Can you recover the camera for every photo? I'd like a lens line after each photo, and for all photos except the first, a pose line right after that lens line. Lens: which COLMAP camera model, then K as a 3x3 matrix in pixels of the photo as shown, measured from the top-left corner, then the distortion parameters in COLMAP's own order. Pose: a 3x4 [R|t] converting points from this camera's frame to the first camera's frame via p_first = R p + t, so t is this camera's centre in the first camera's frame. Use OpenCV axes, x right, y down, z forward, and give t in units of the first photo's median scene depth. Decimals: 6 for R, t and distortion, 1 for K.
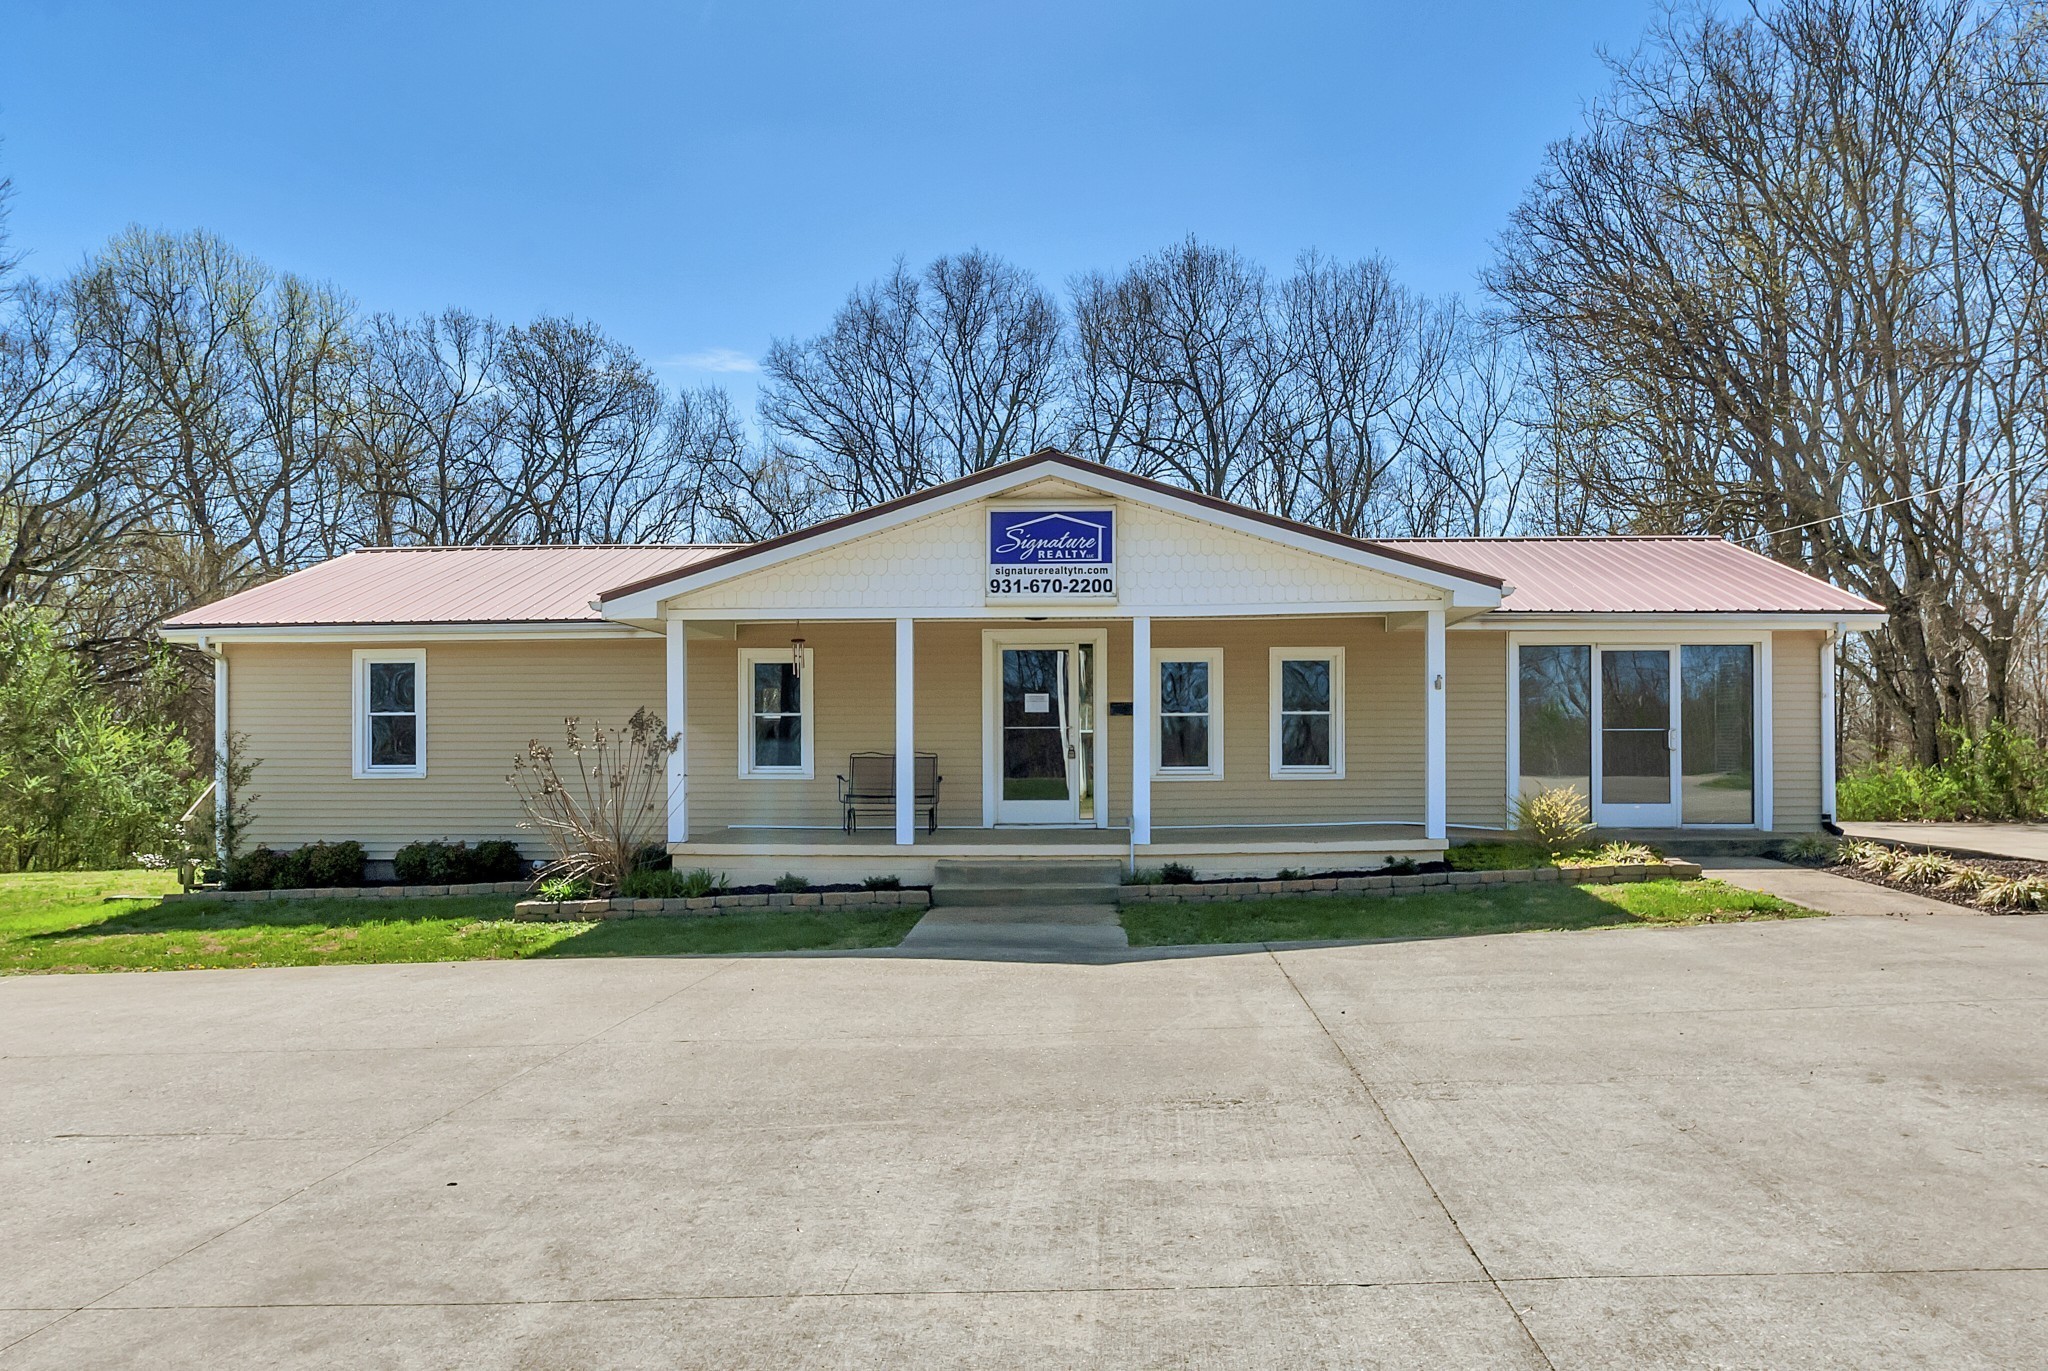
lens RADIAL K [[1444.5, 0, 1024.0], [0, 1444.5, 685.5], [0, 0, 1]] dist [0.005937, 0.002687]
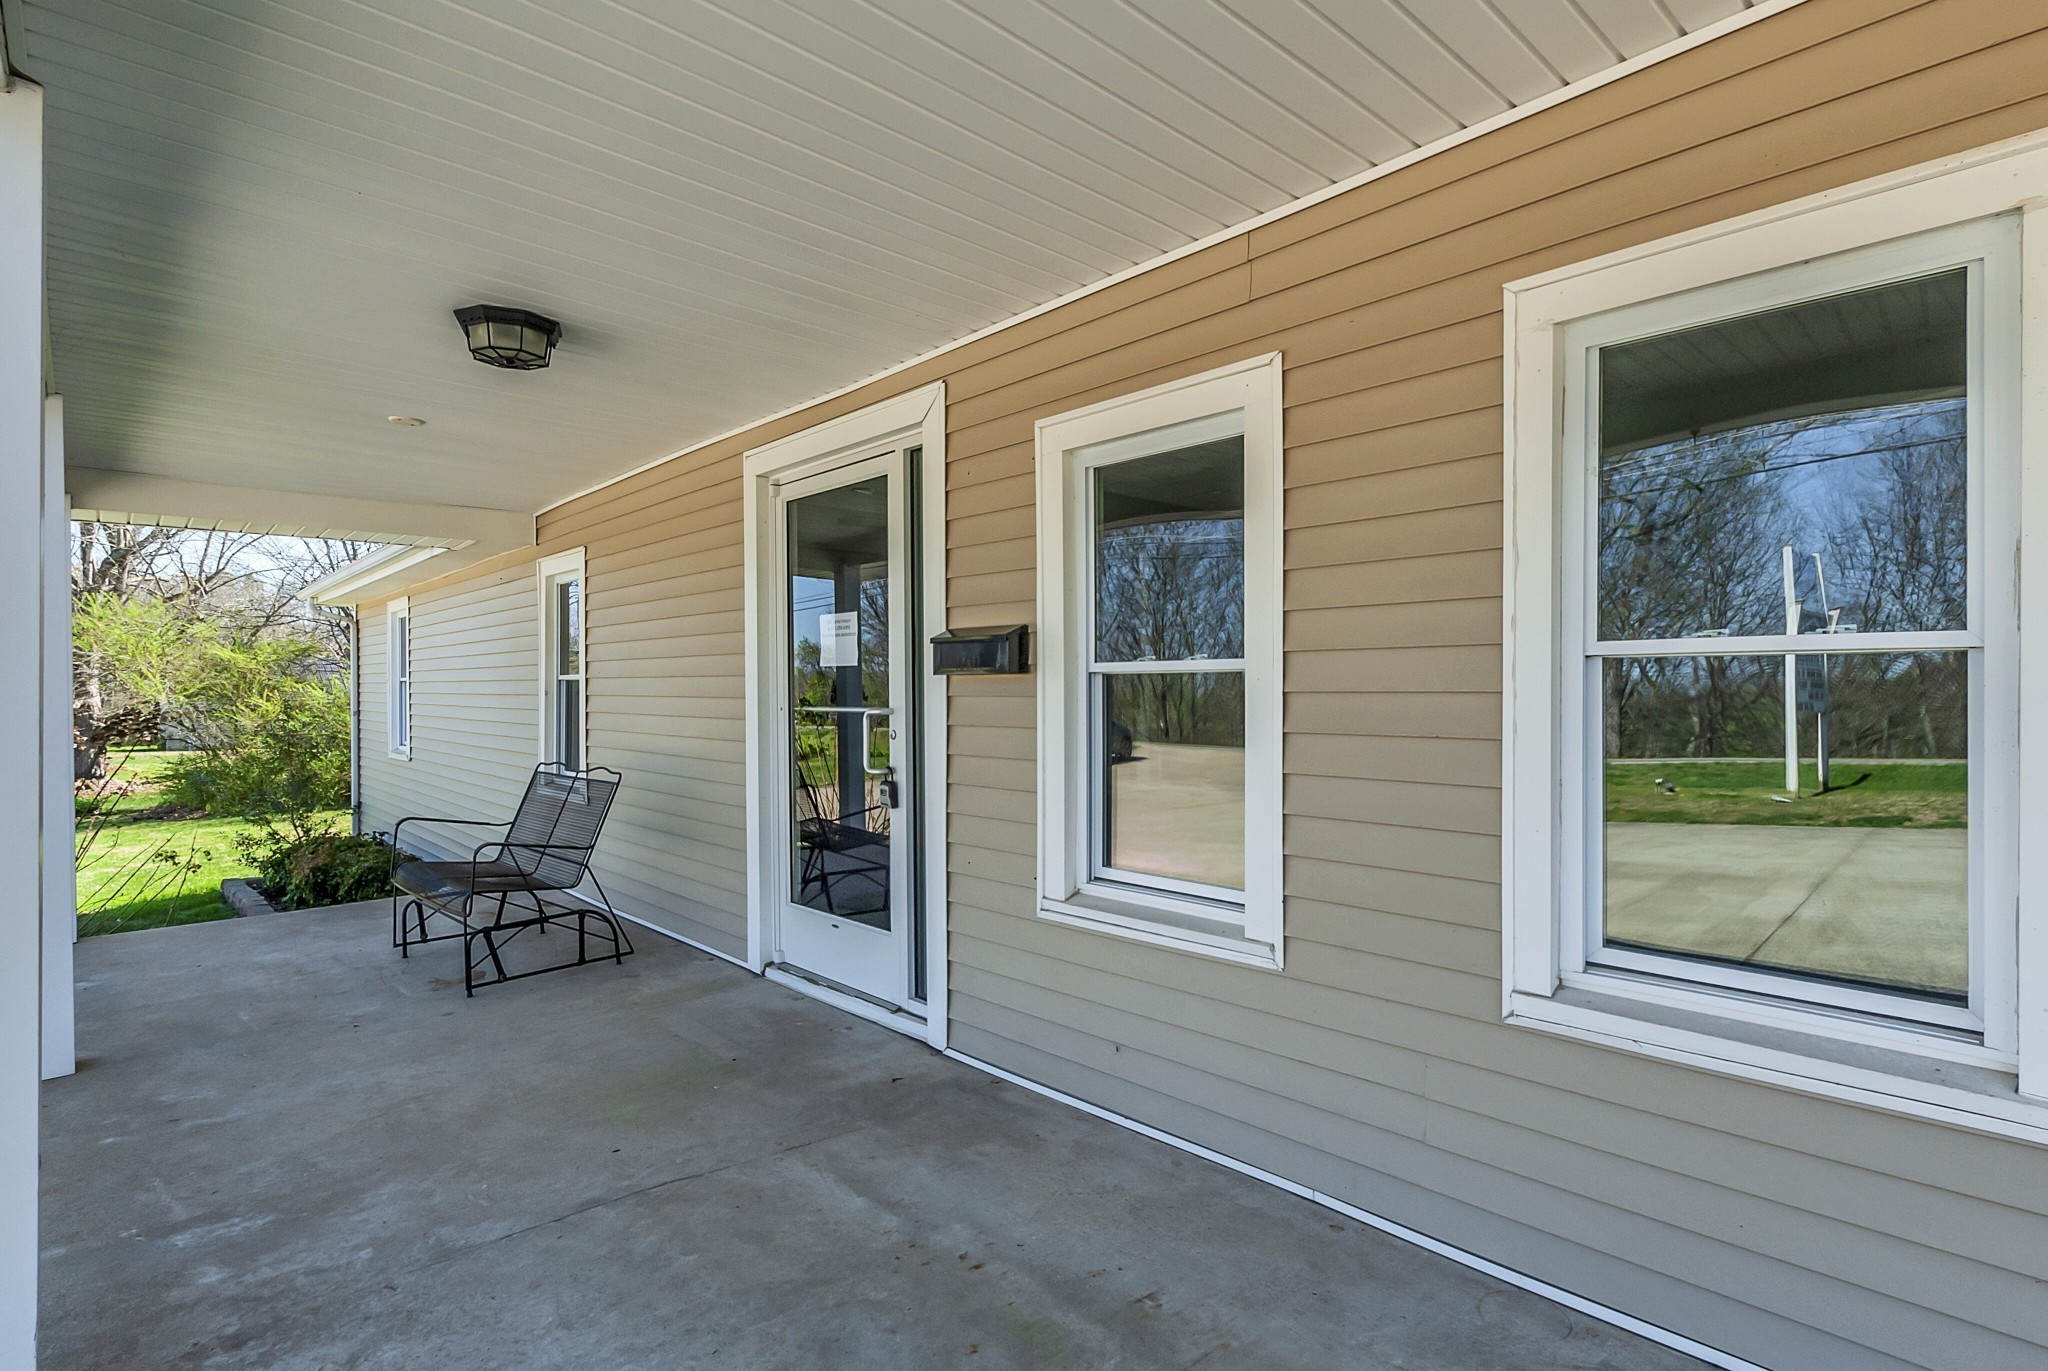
lens RADIAL K [[988.3, 0, 1024.0], [0, 988.3, 685.5], [0, 0, 1]] dist [-0.002638, -0.000929]
pose [[0.699794, -0.002559, -0.714340, 0.245660], [0.033336, 0.999021, 0.029079, 0.020596], [0.713566, -0.044162, 0.699194, 1.017825]]
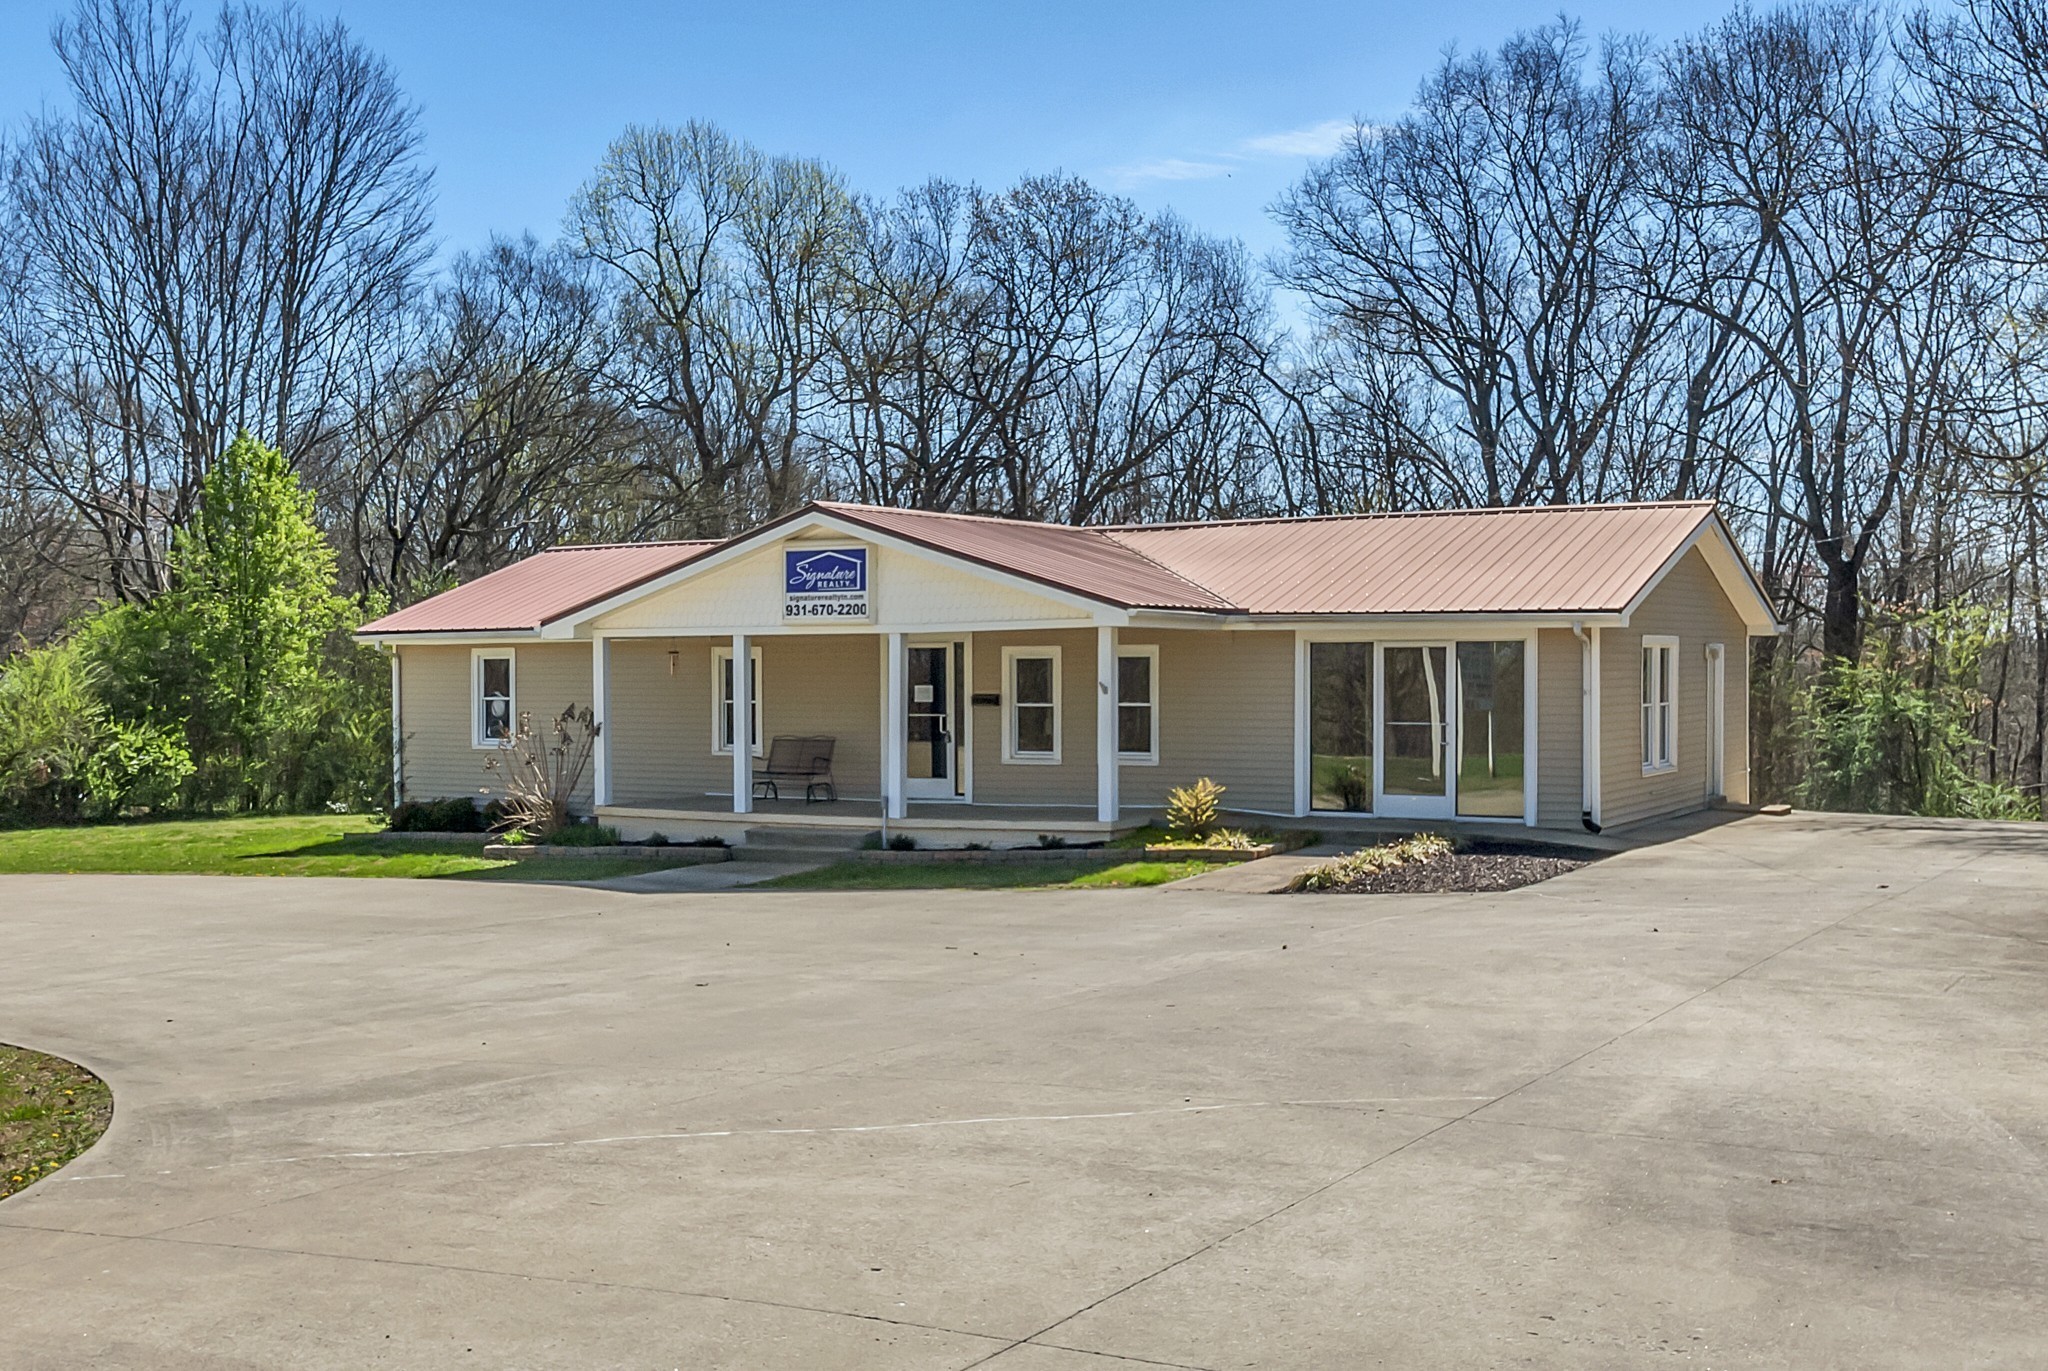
lens RADIAL K [[2300.9, 0, 1024.0], [0, 2300.9, 685.5], [0, 0, 1]] dist [-0.004056, -0.005569]
pose [[0.876577, 0.003805, -0.481246, 1.121151], [0.022527, 0.998548, 0.048928, -0.096761], [0.480733, -0.053730, 0.875219, -0.657128]]
